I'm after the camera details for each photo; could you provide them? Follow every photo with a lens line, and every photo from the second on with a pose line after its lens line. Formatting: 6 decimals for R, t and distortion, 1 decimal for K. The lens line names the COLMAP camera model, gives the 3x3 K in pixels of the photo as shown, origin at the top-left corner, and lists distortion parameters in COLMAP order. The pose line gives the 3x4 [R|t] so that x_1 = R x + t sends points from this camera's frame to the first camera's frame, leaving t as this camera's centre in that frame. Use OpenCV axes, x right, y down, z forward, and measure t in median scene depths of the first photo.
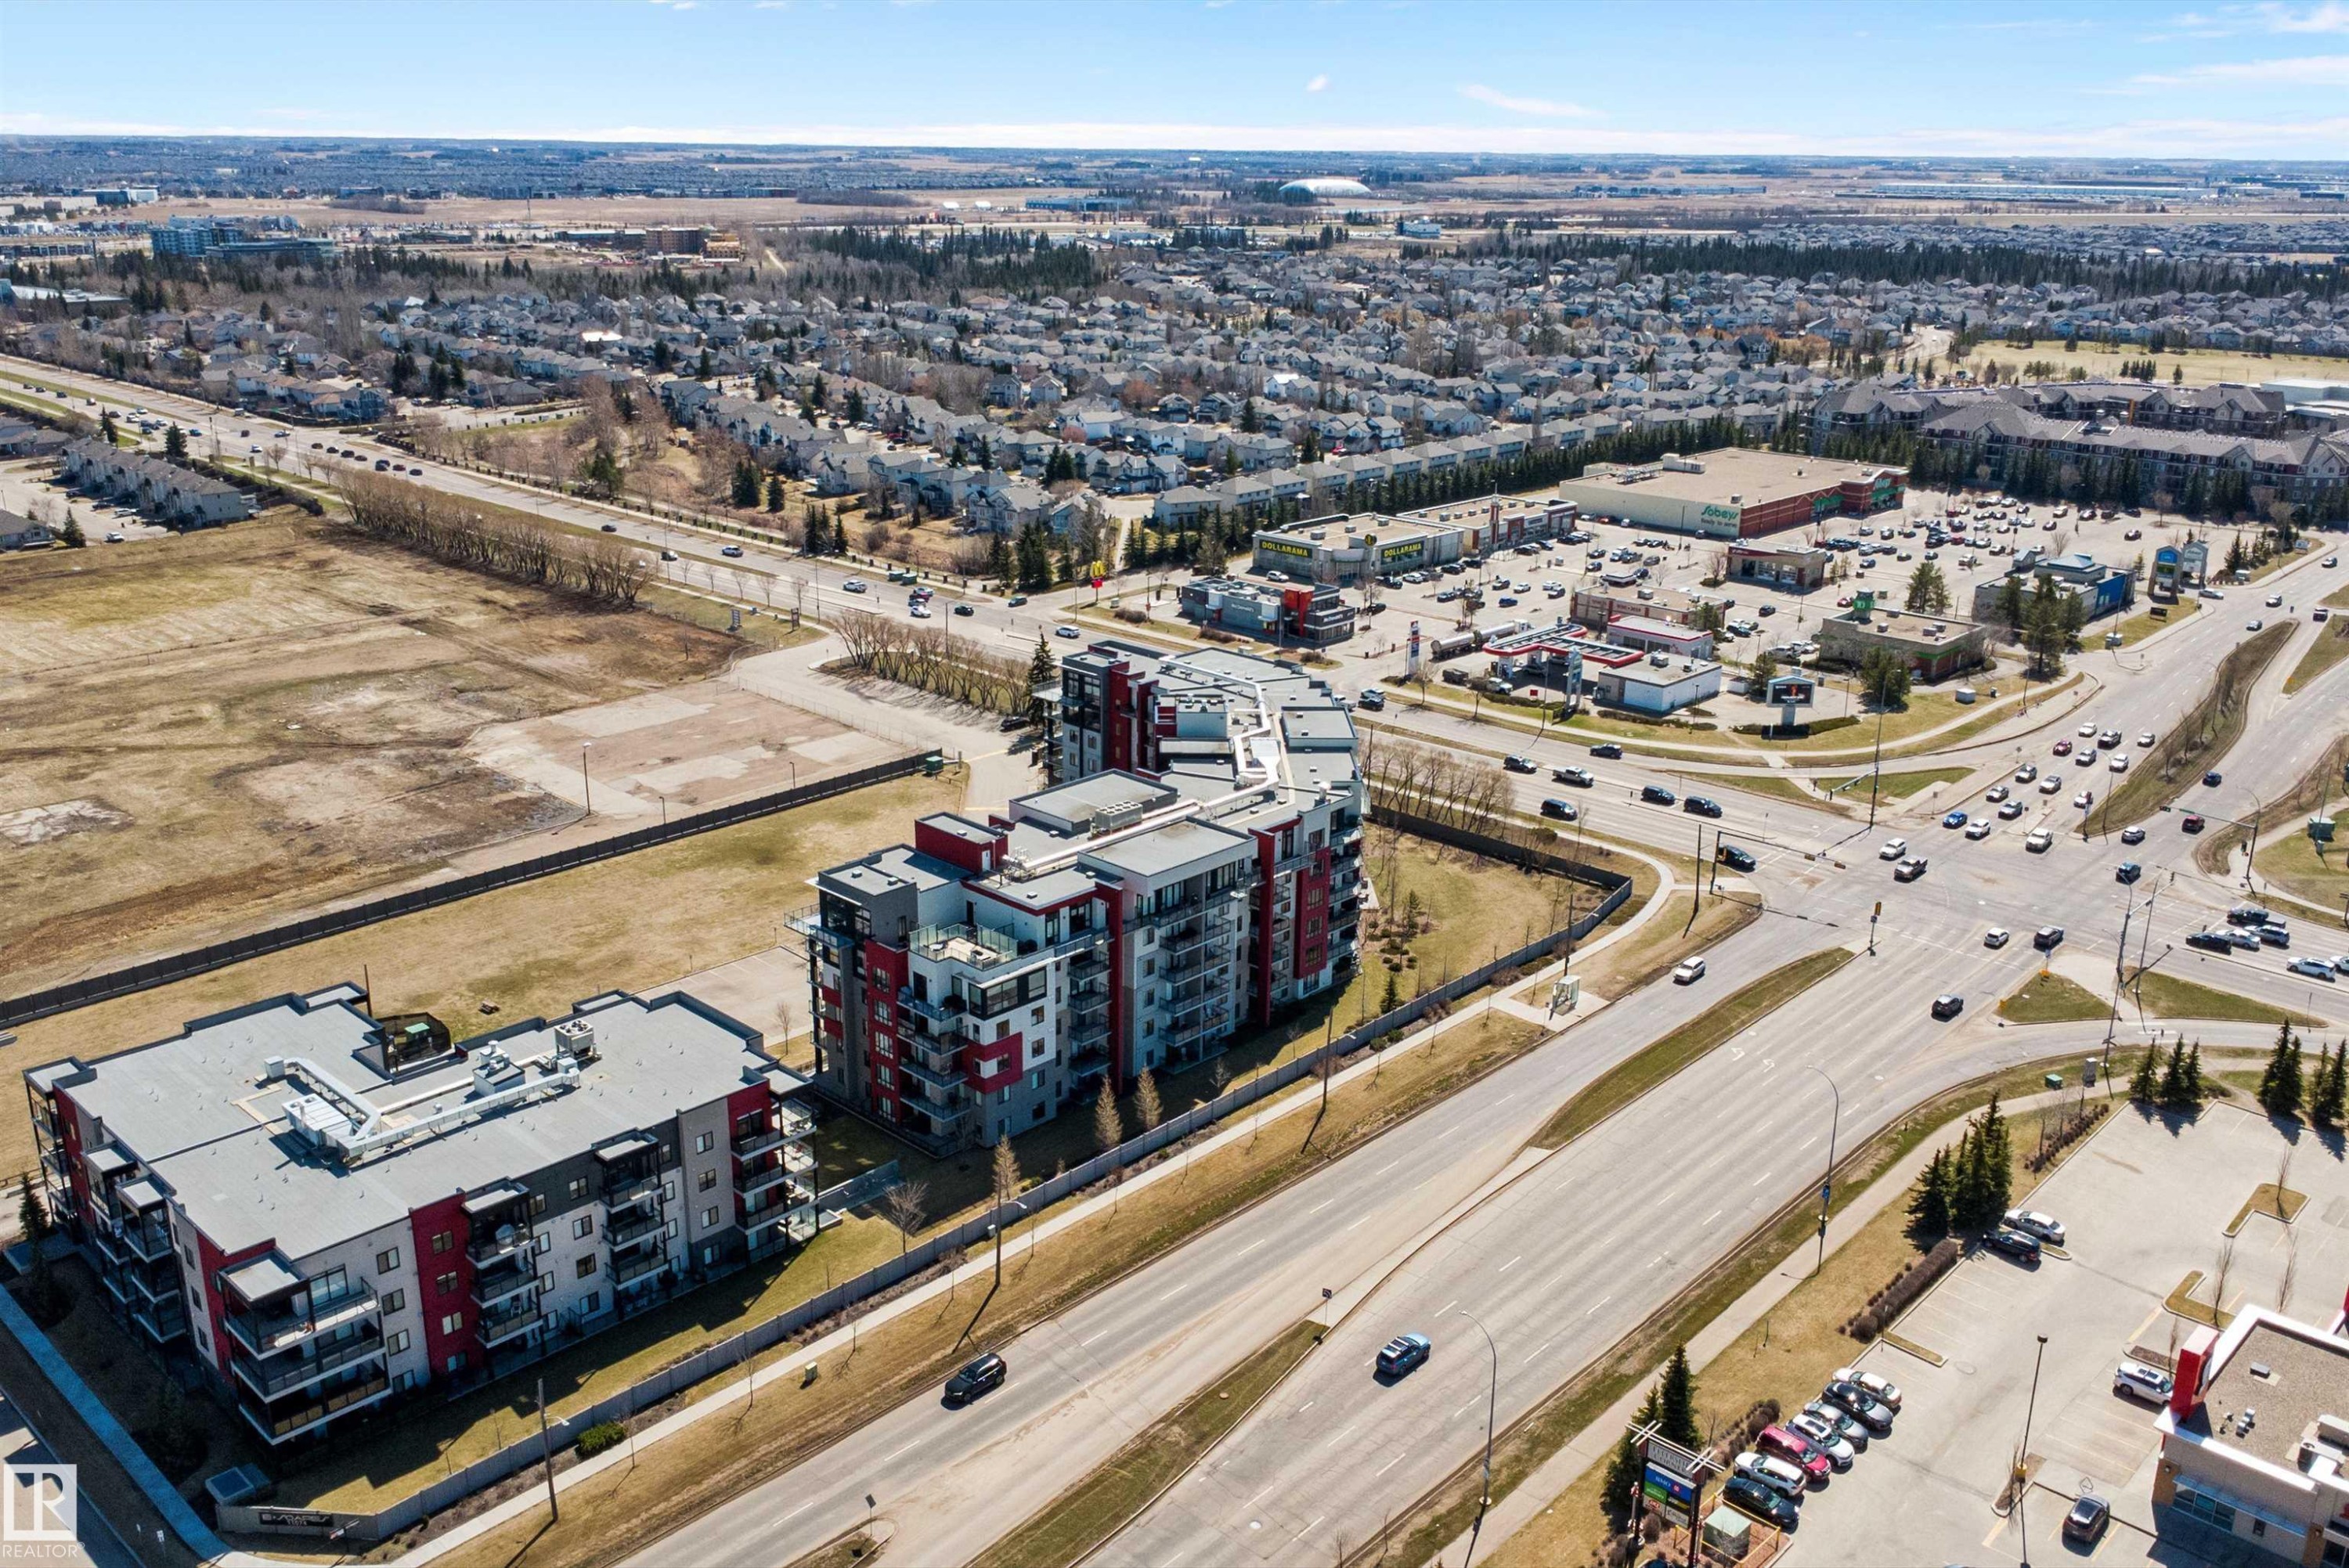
lens RADIAL K [[1973.5, 0, 1162.2], [0, 1973.5, 762.4], [0, 0, 1]] dist [0.021110, 0.020927]
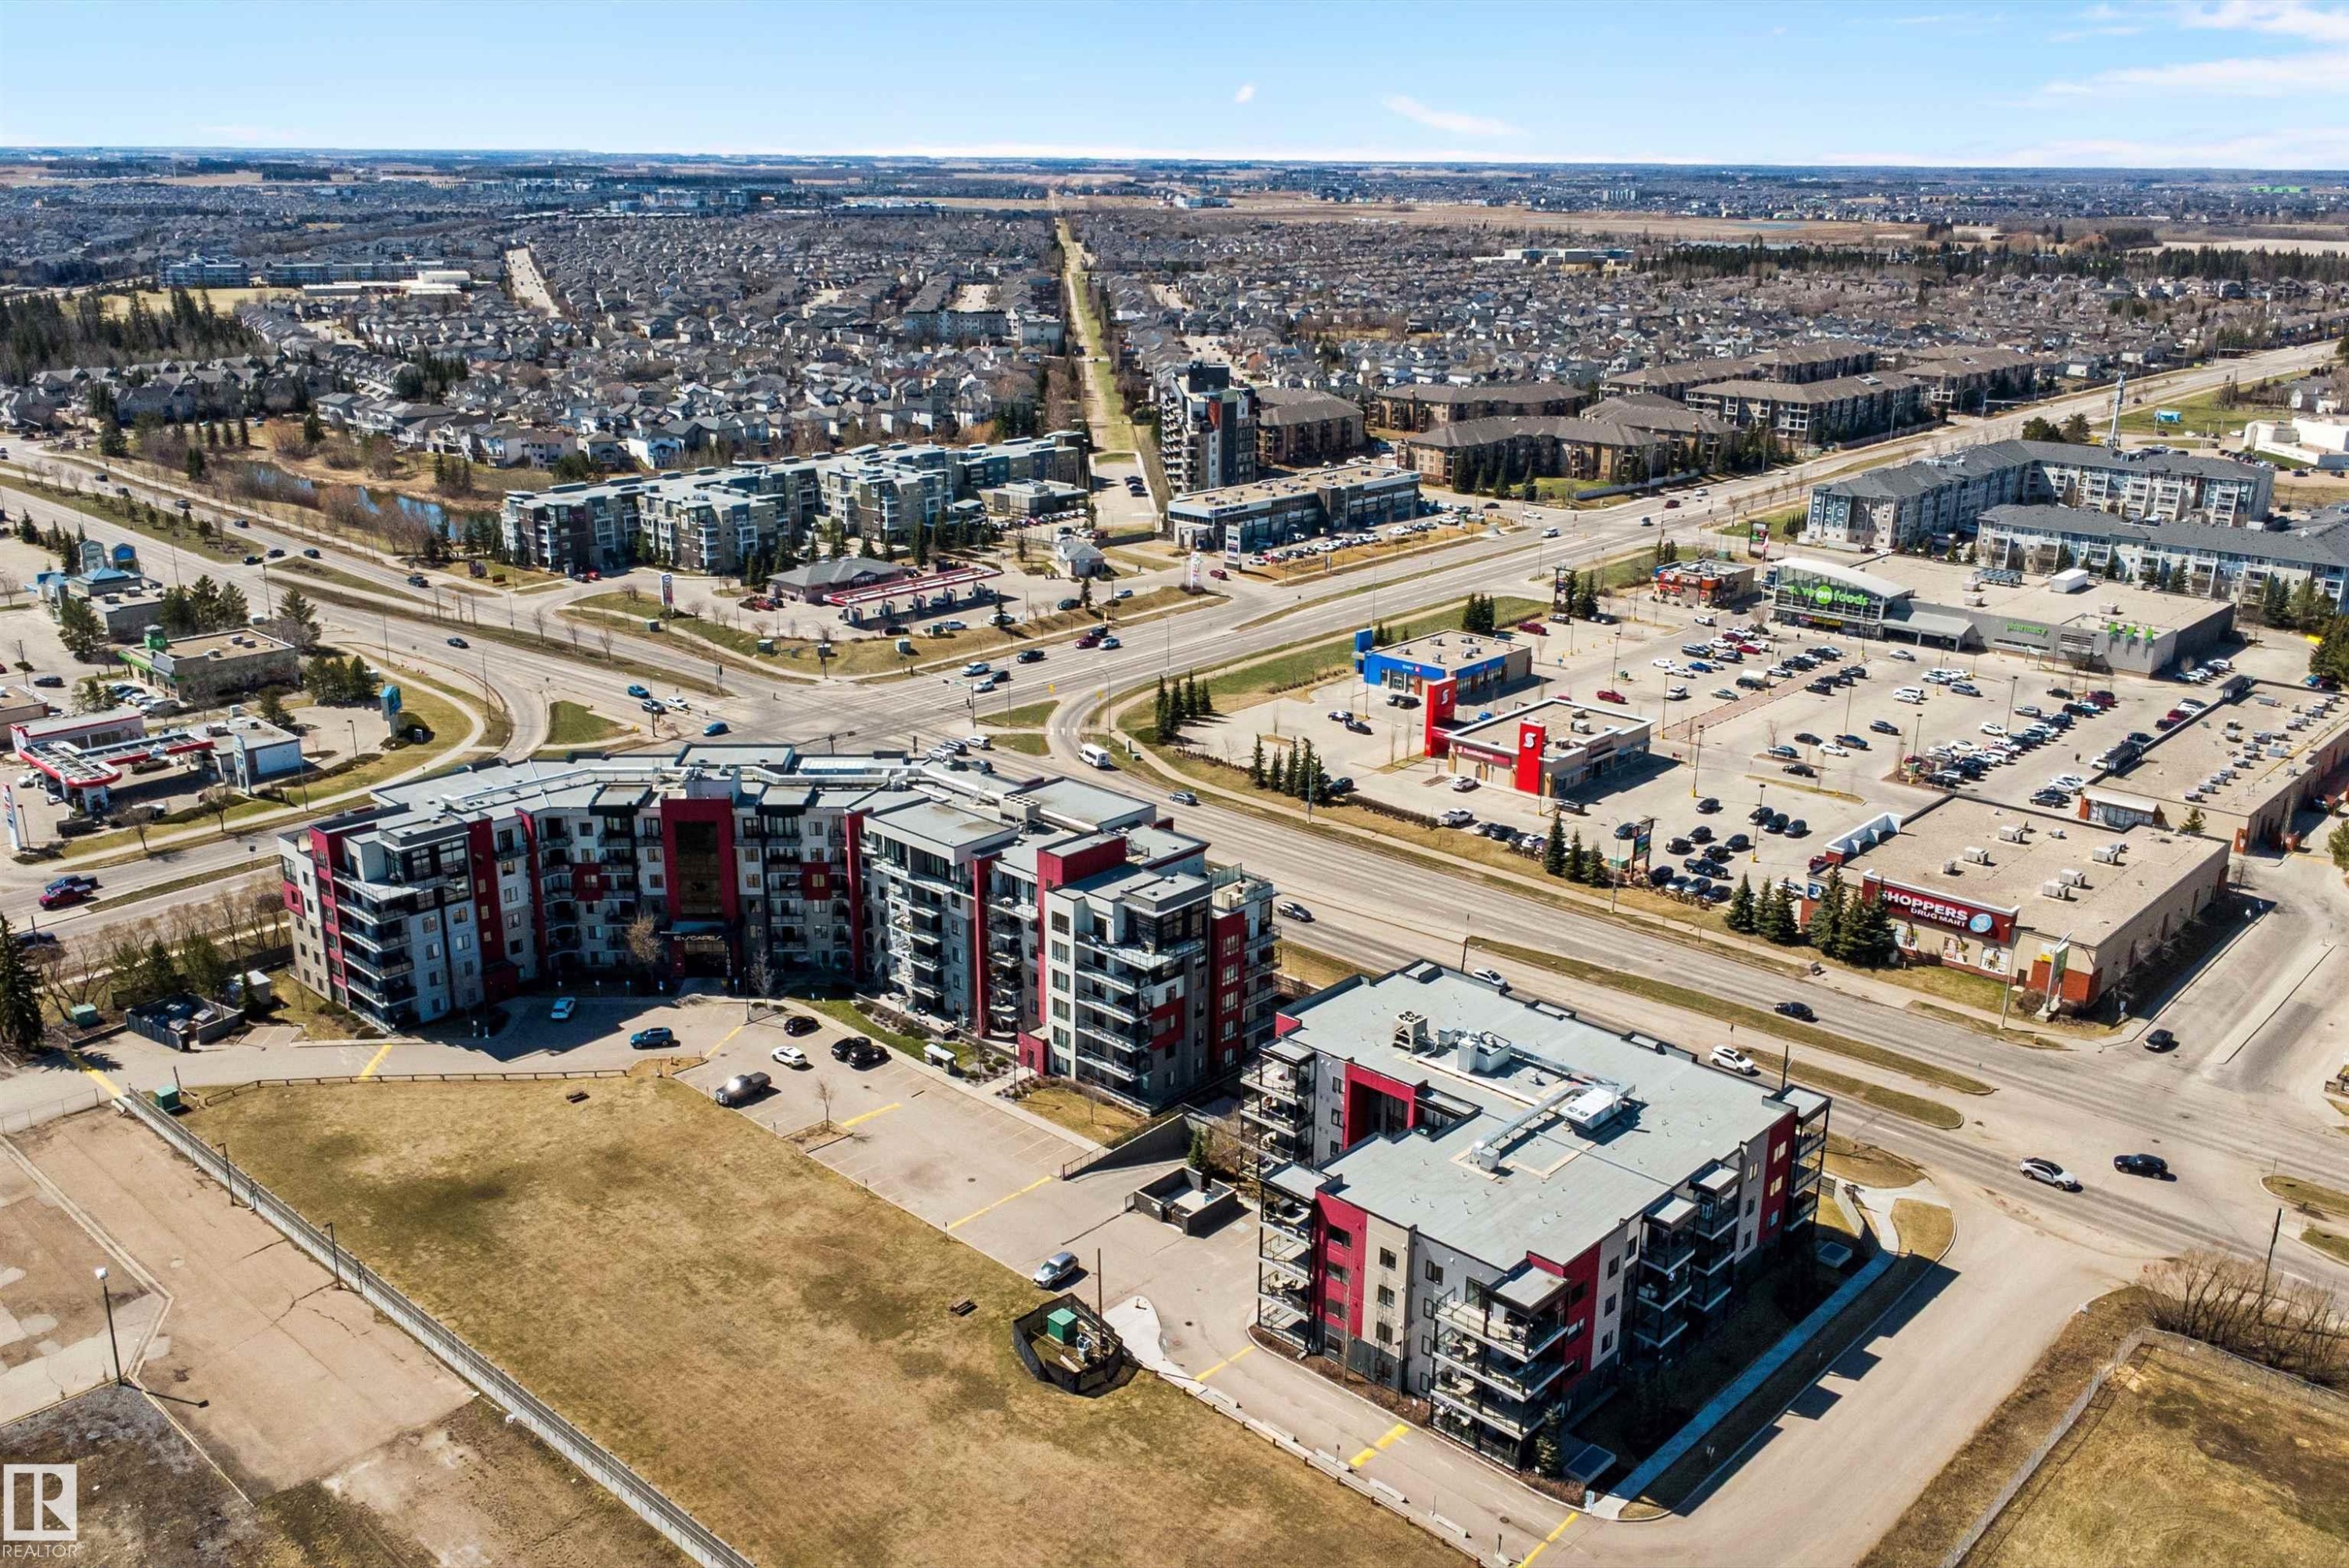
lens RADIAL K [[1973.5, 0, 1183.6], [0, 1973.5, 779.1], [0, 0, 1]] dist [0.021110, 0.020927]
pose [[-0.011348, -0.315756, 0.948772, -0.831451], [0.294561, 0.905675, 0.304936, -0.232462], [-0.955565, 0.282932, 0.082732, 0.624861]]
